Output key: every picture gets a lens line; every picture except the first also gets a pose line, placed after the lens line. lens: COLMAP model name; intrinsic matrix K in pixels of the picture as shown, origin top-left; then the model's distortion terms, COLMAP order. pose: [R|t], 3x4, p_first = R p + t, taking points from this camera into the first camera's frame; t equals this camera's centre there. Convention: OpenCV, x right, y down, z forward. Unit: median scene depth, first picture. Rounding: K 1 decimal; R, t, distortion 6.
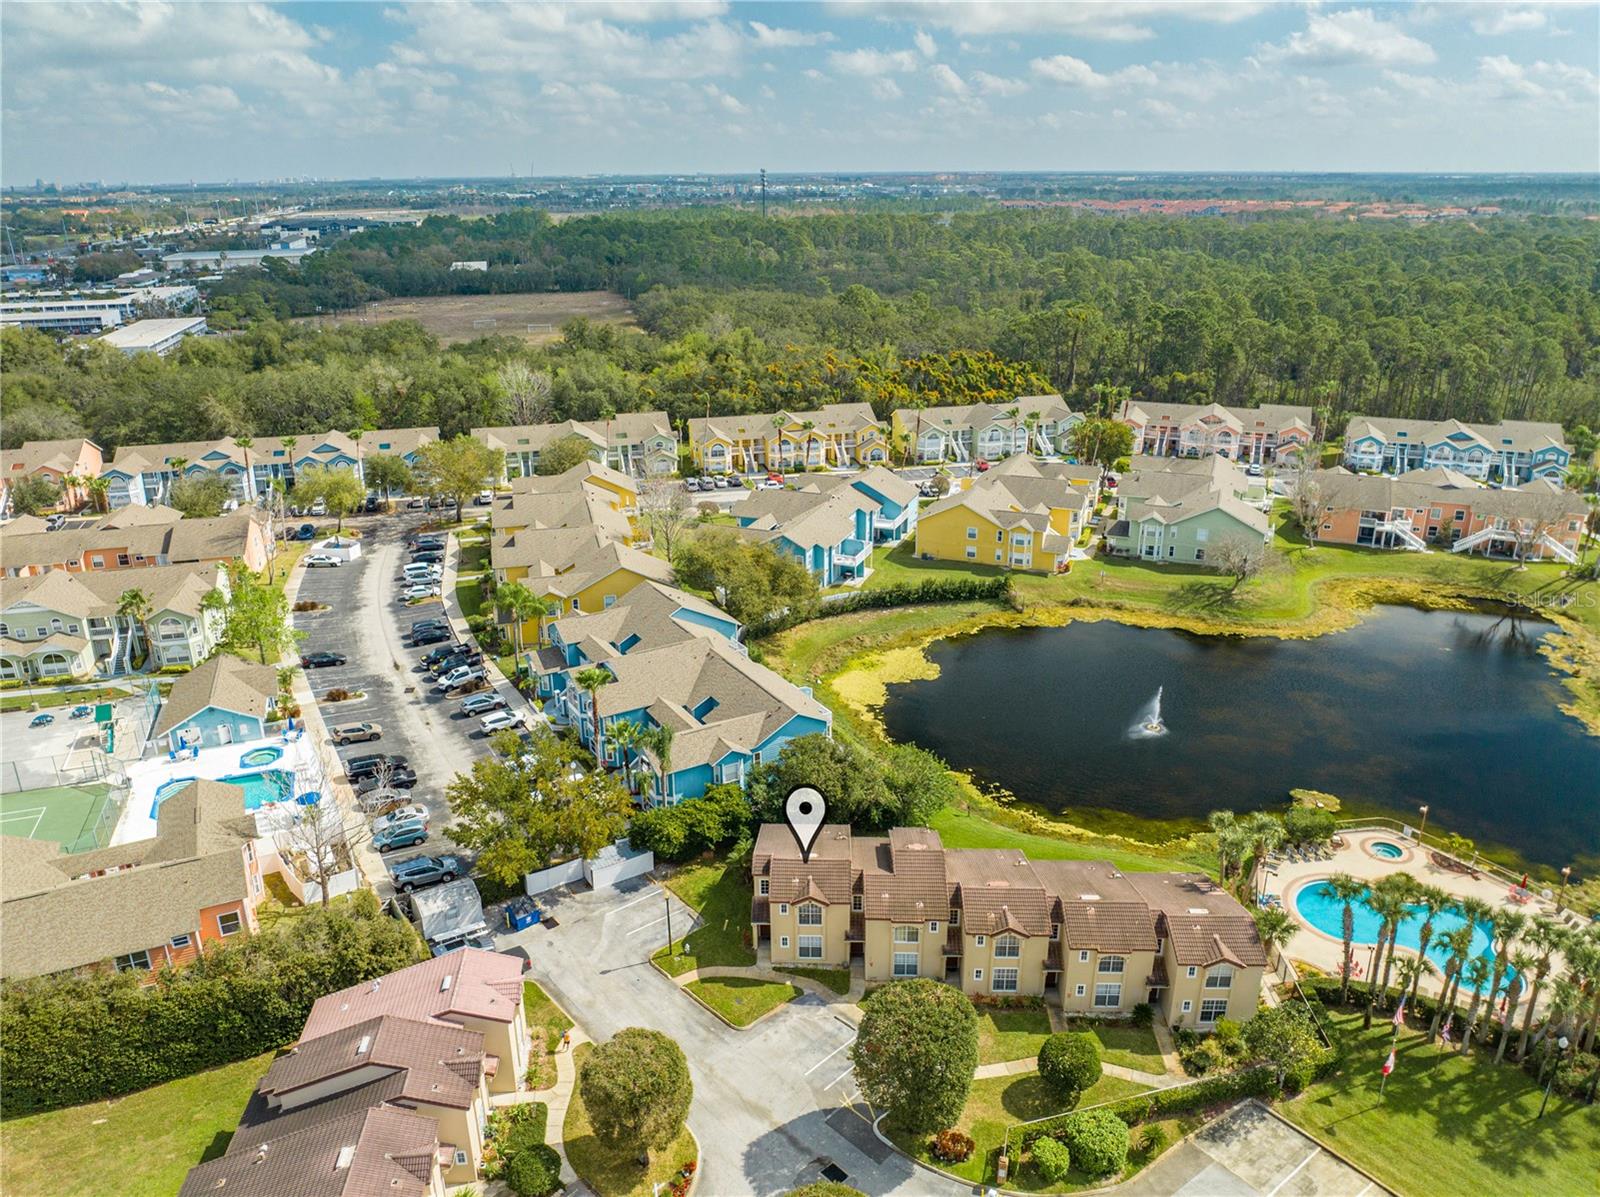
lens RADIAL K [[1145.8, 0, 800.0], [0, 1145.8, 598.5], [0, 0, 1]] dist [-0.048649, 0.032913]
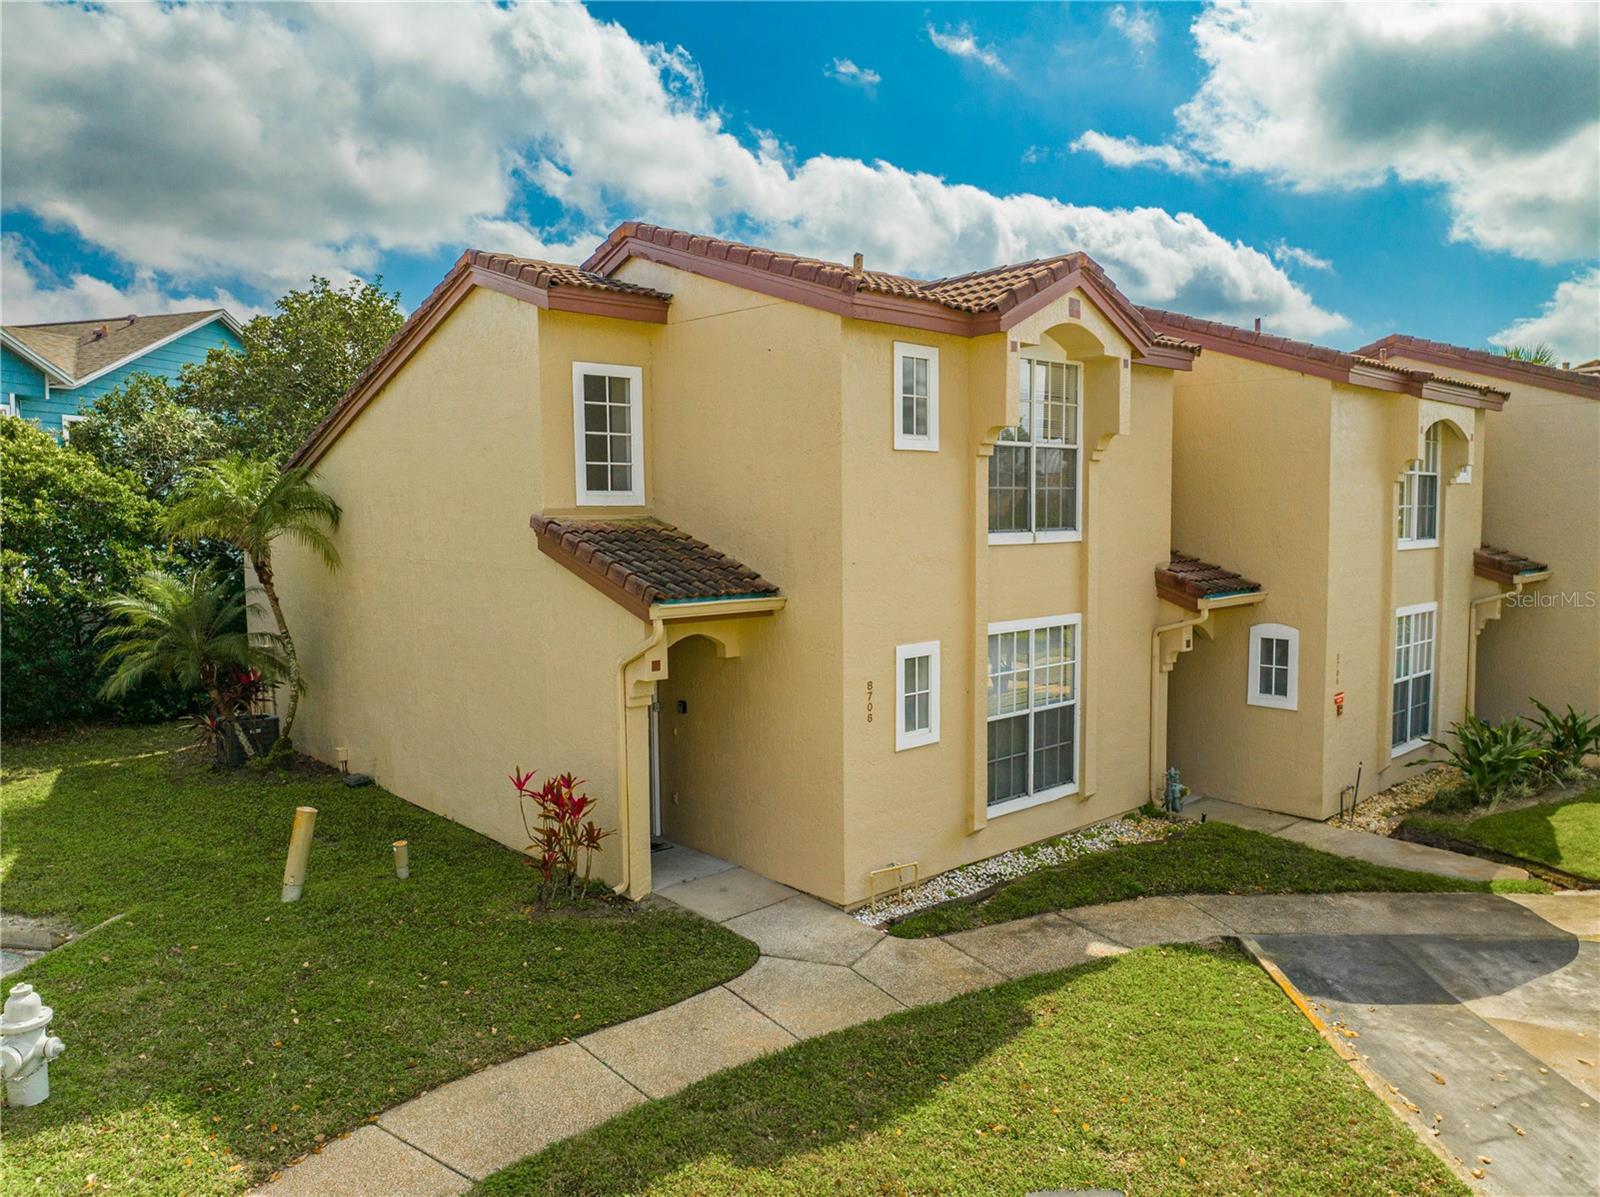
lens RADIAL K [[1137.4, 0, 800.0], [0, 1137.4, 598.5], [0, 0, 1]] dist [-0.060526, 0.036827]
pose [[0.711880, -0.050537, 0.700481, -0.080045], [0.251021, 0.949830, -0.186579, 0.215122], [-0.655909, 0.308657, 0.688850, 0.630972]]
